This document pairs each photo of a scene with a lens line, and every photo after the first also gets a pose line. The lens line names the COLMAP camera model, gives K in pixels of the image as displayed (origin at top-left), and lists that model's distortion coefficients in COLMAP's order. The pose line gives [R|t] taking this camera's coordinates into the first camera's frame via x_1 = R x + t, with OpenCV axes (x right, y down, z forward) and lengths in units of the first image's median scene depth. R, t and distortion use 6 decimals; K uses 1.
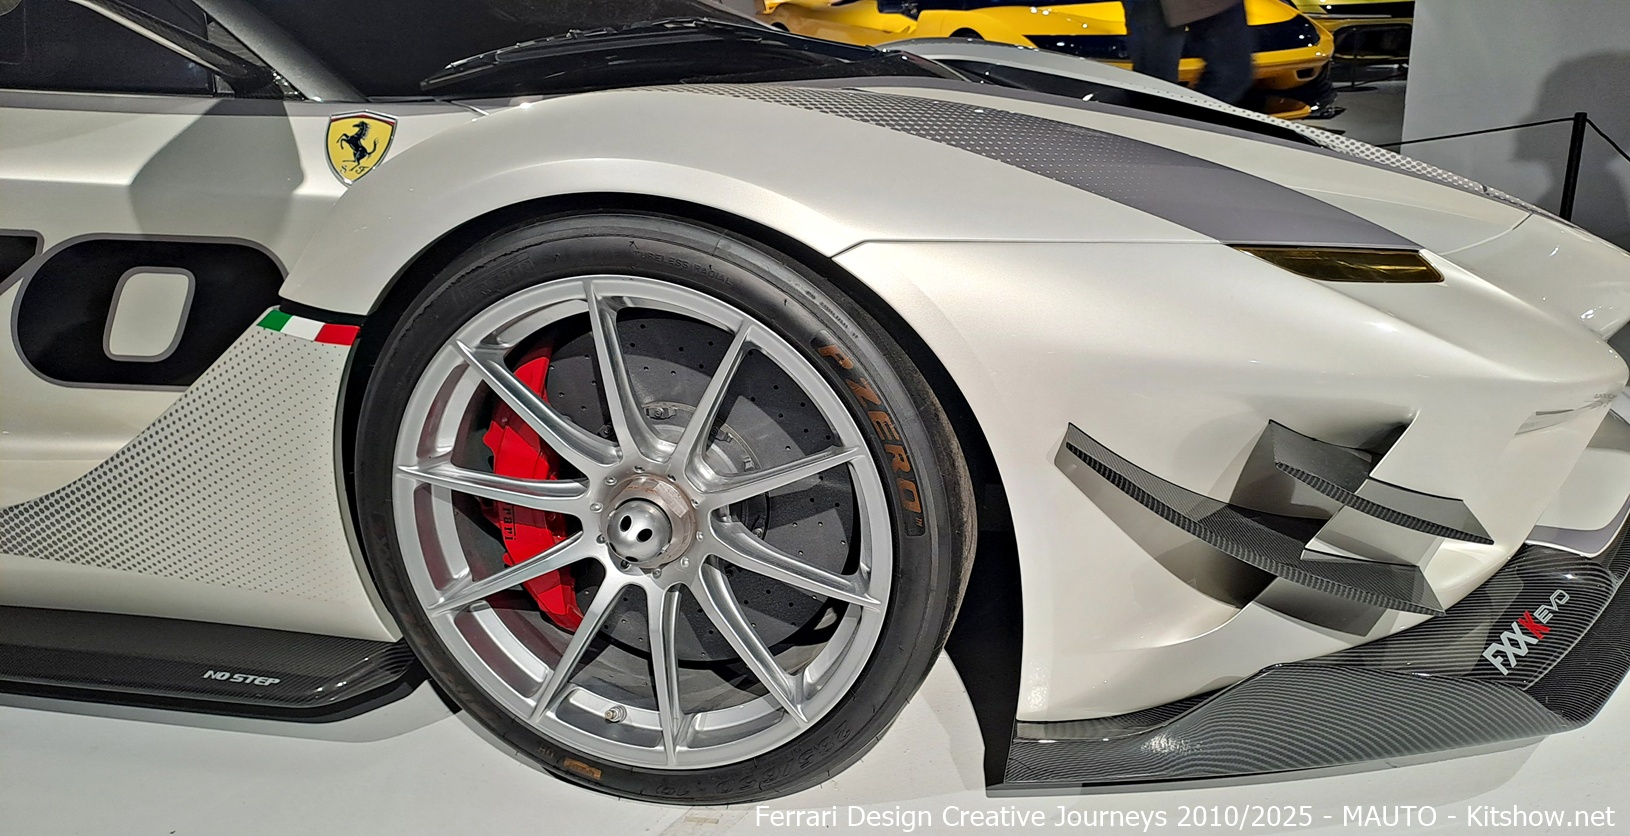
lens RADIAL K [[1109.6, 0, 809.0], [0, 1109.6, 425.8], [0, 0, 1]] dist [0.007198, -0.022326]
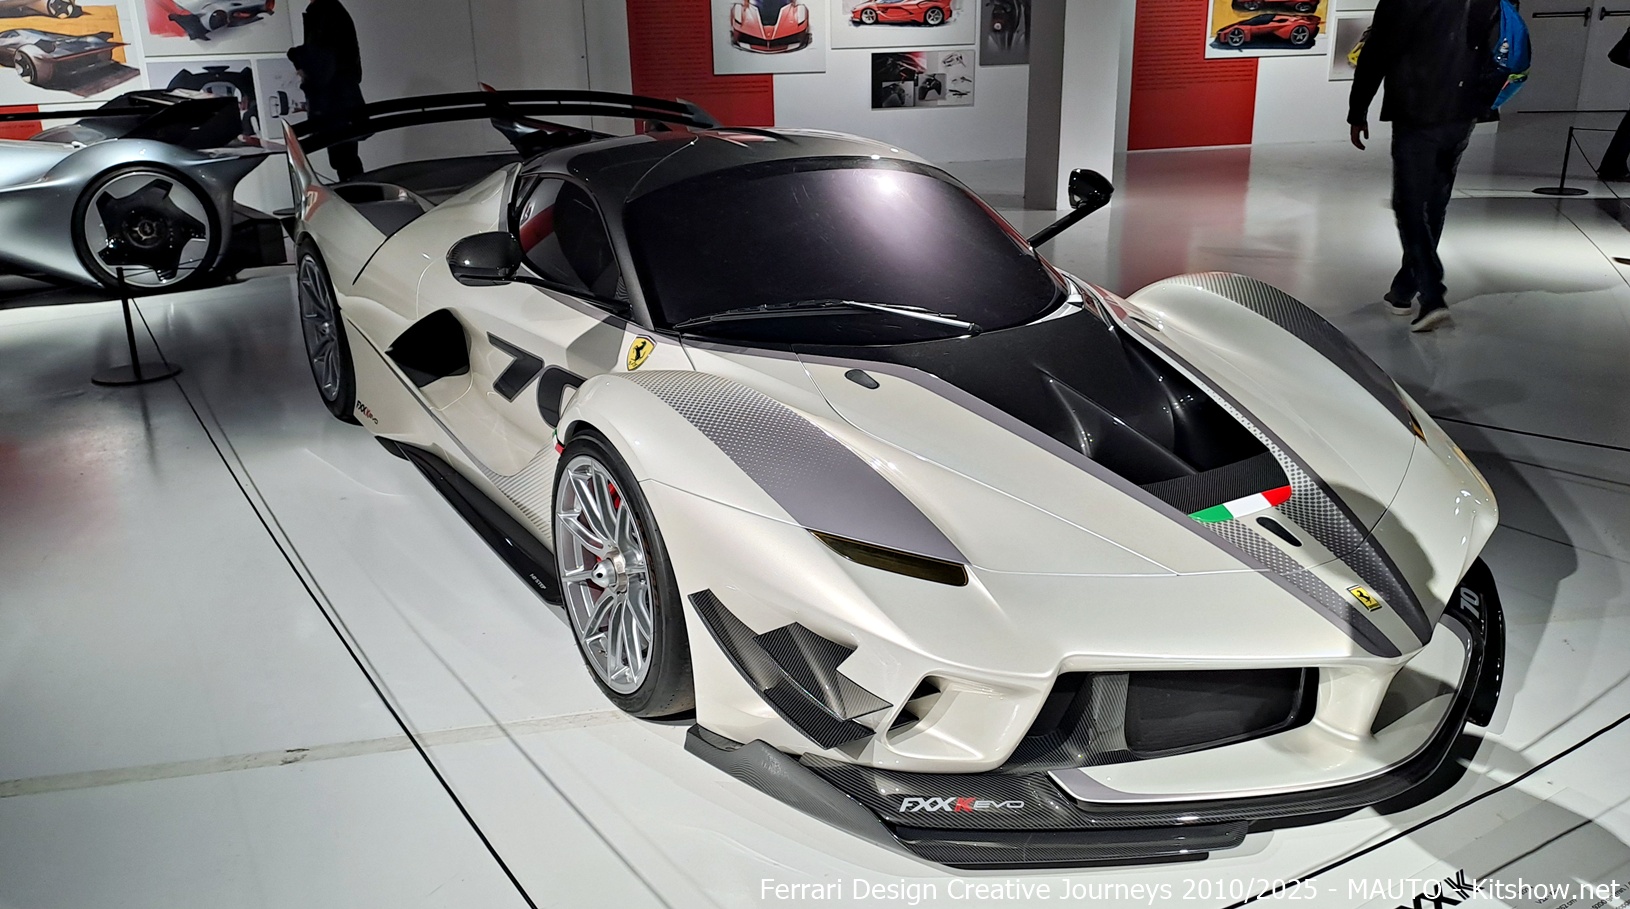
lens RADIAL K [[1216.4, 0, 781.9], [0, 1216.4, 458.5], [0, 0, 1]] dist [0.062336, -0.048464]
pose [[0.681268, 0.270577, -0.680193, 1.600220], [-0.249753, 0.959343, 0.131474, -0.502378], [0.688112, 0.080311, 0.721147, -0.502611]]
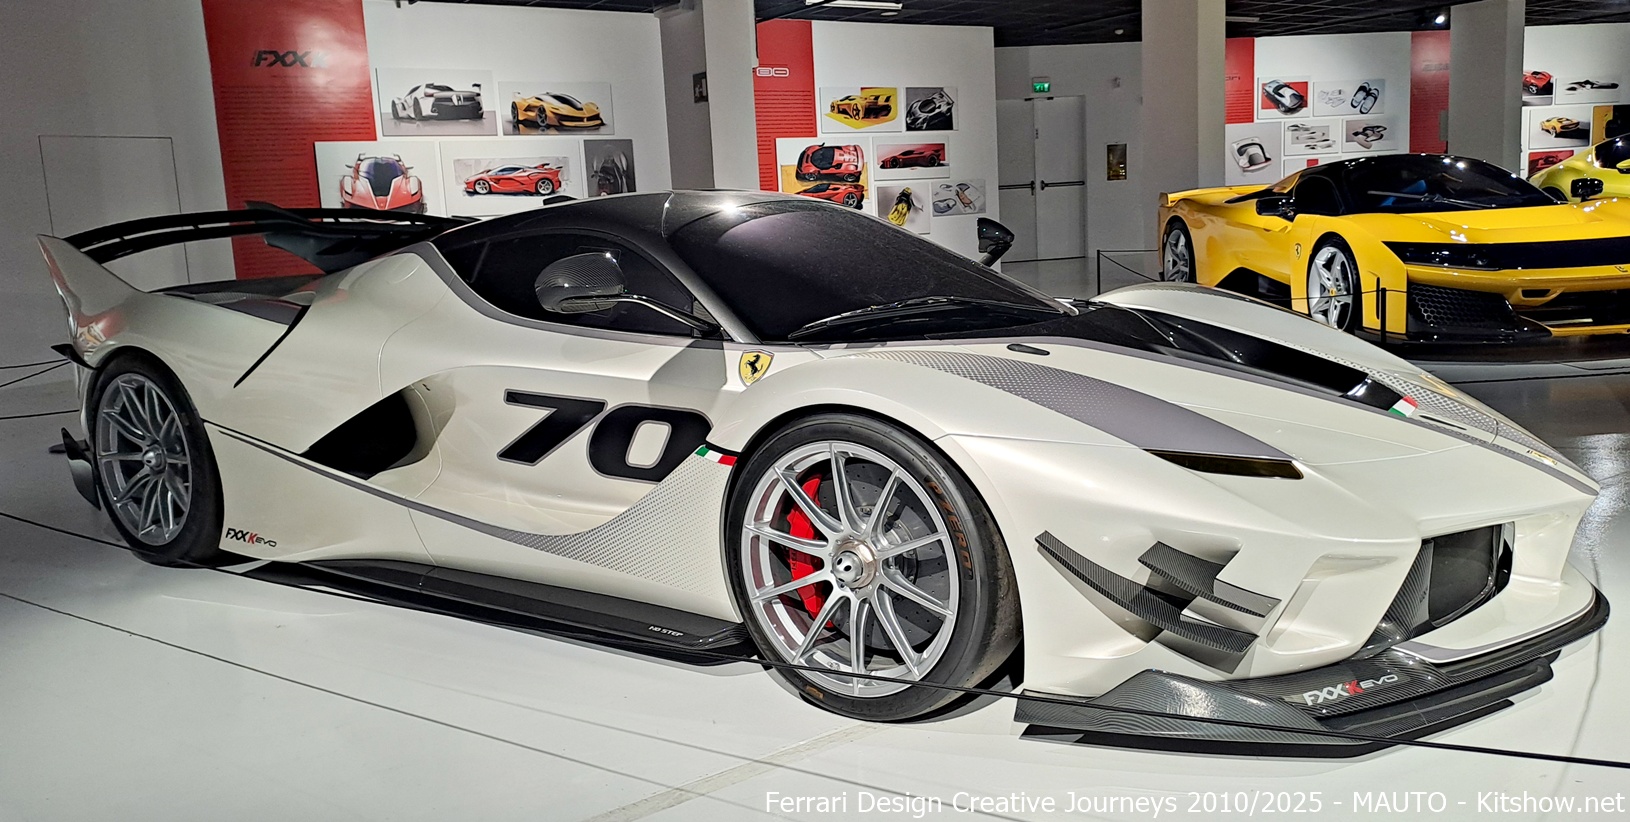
lens RADIAL K [[1188.4, 0, 802.0], [0, 1188.4, 396.4], [0, 0, 1]] dist [0.042603, -0.012161]
pose [[0.921813, 0.053811, -0.383882, 0.561129], [-0.116117, 0.983175, -0.141012, 0.099534], [0.369835, 0.174562, 0.912552, -1.021637]]
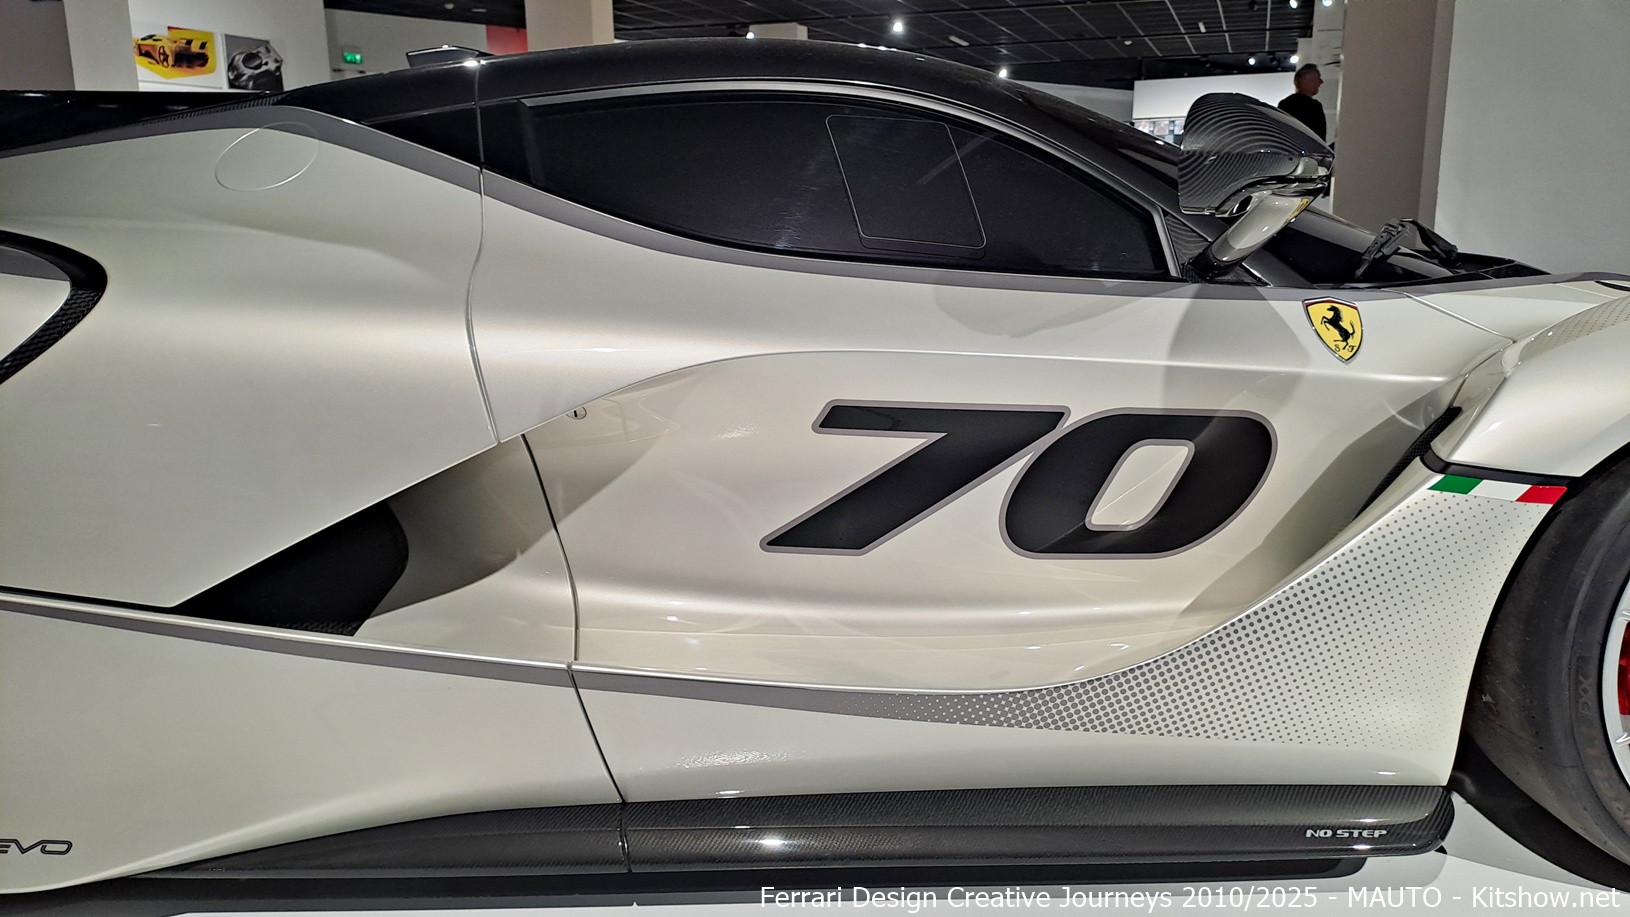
lens RADIAL K [[1216.4, 0, 817.2], [0, 1216.4, 447.3], [0, 0, 1]] dist [0.062336, -0.048464]
pose [[0.977587, -0.016589, 0.209876, -1.372103], [0.044797, 0.990452, -0.130373, -0.000256], [-0.205709, 0.136853, 0.968997, -0.061971]]
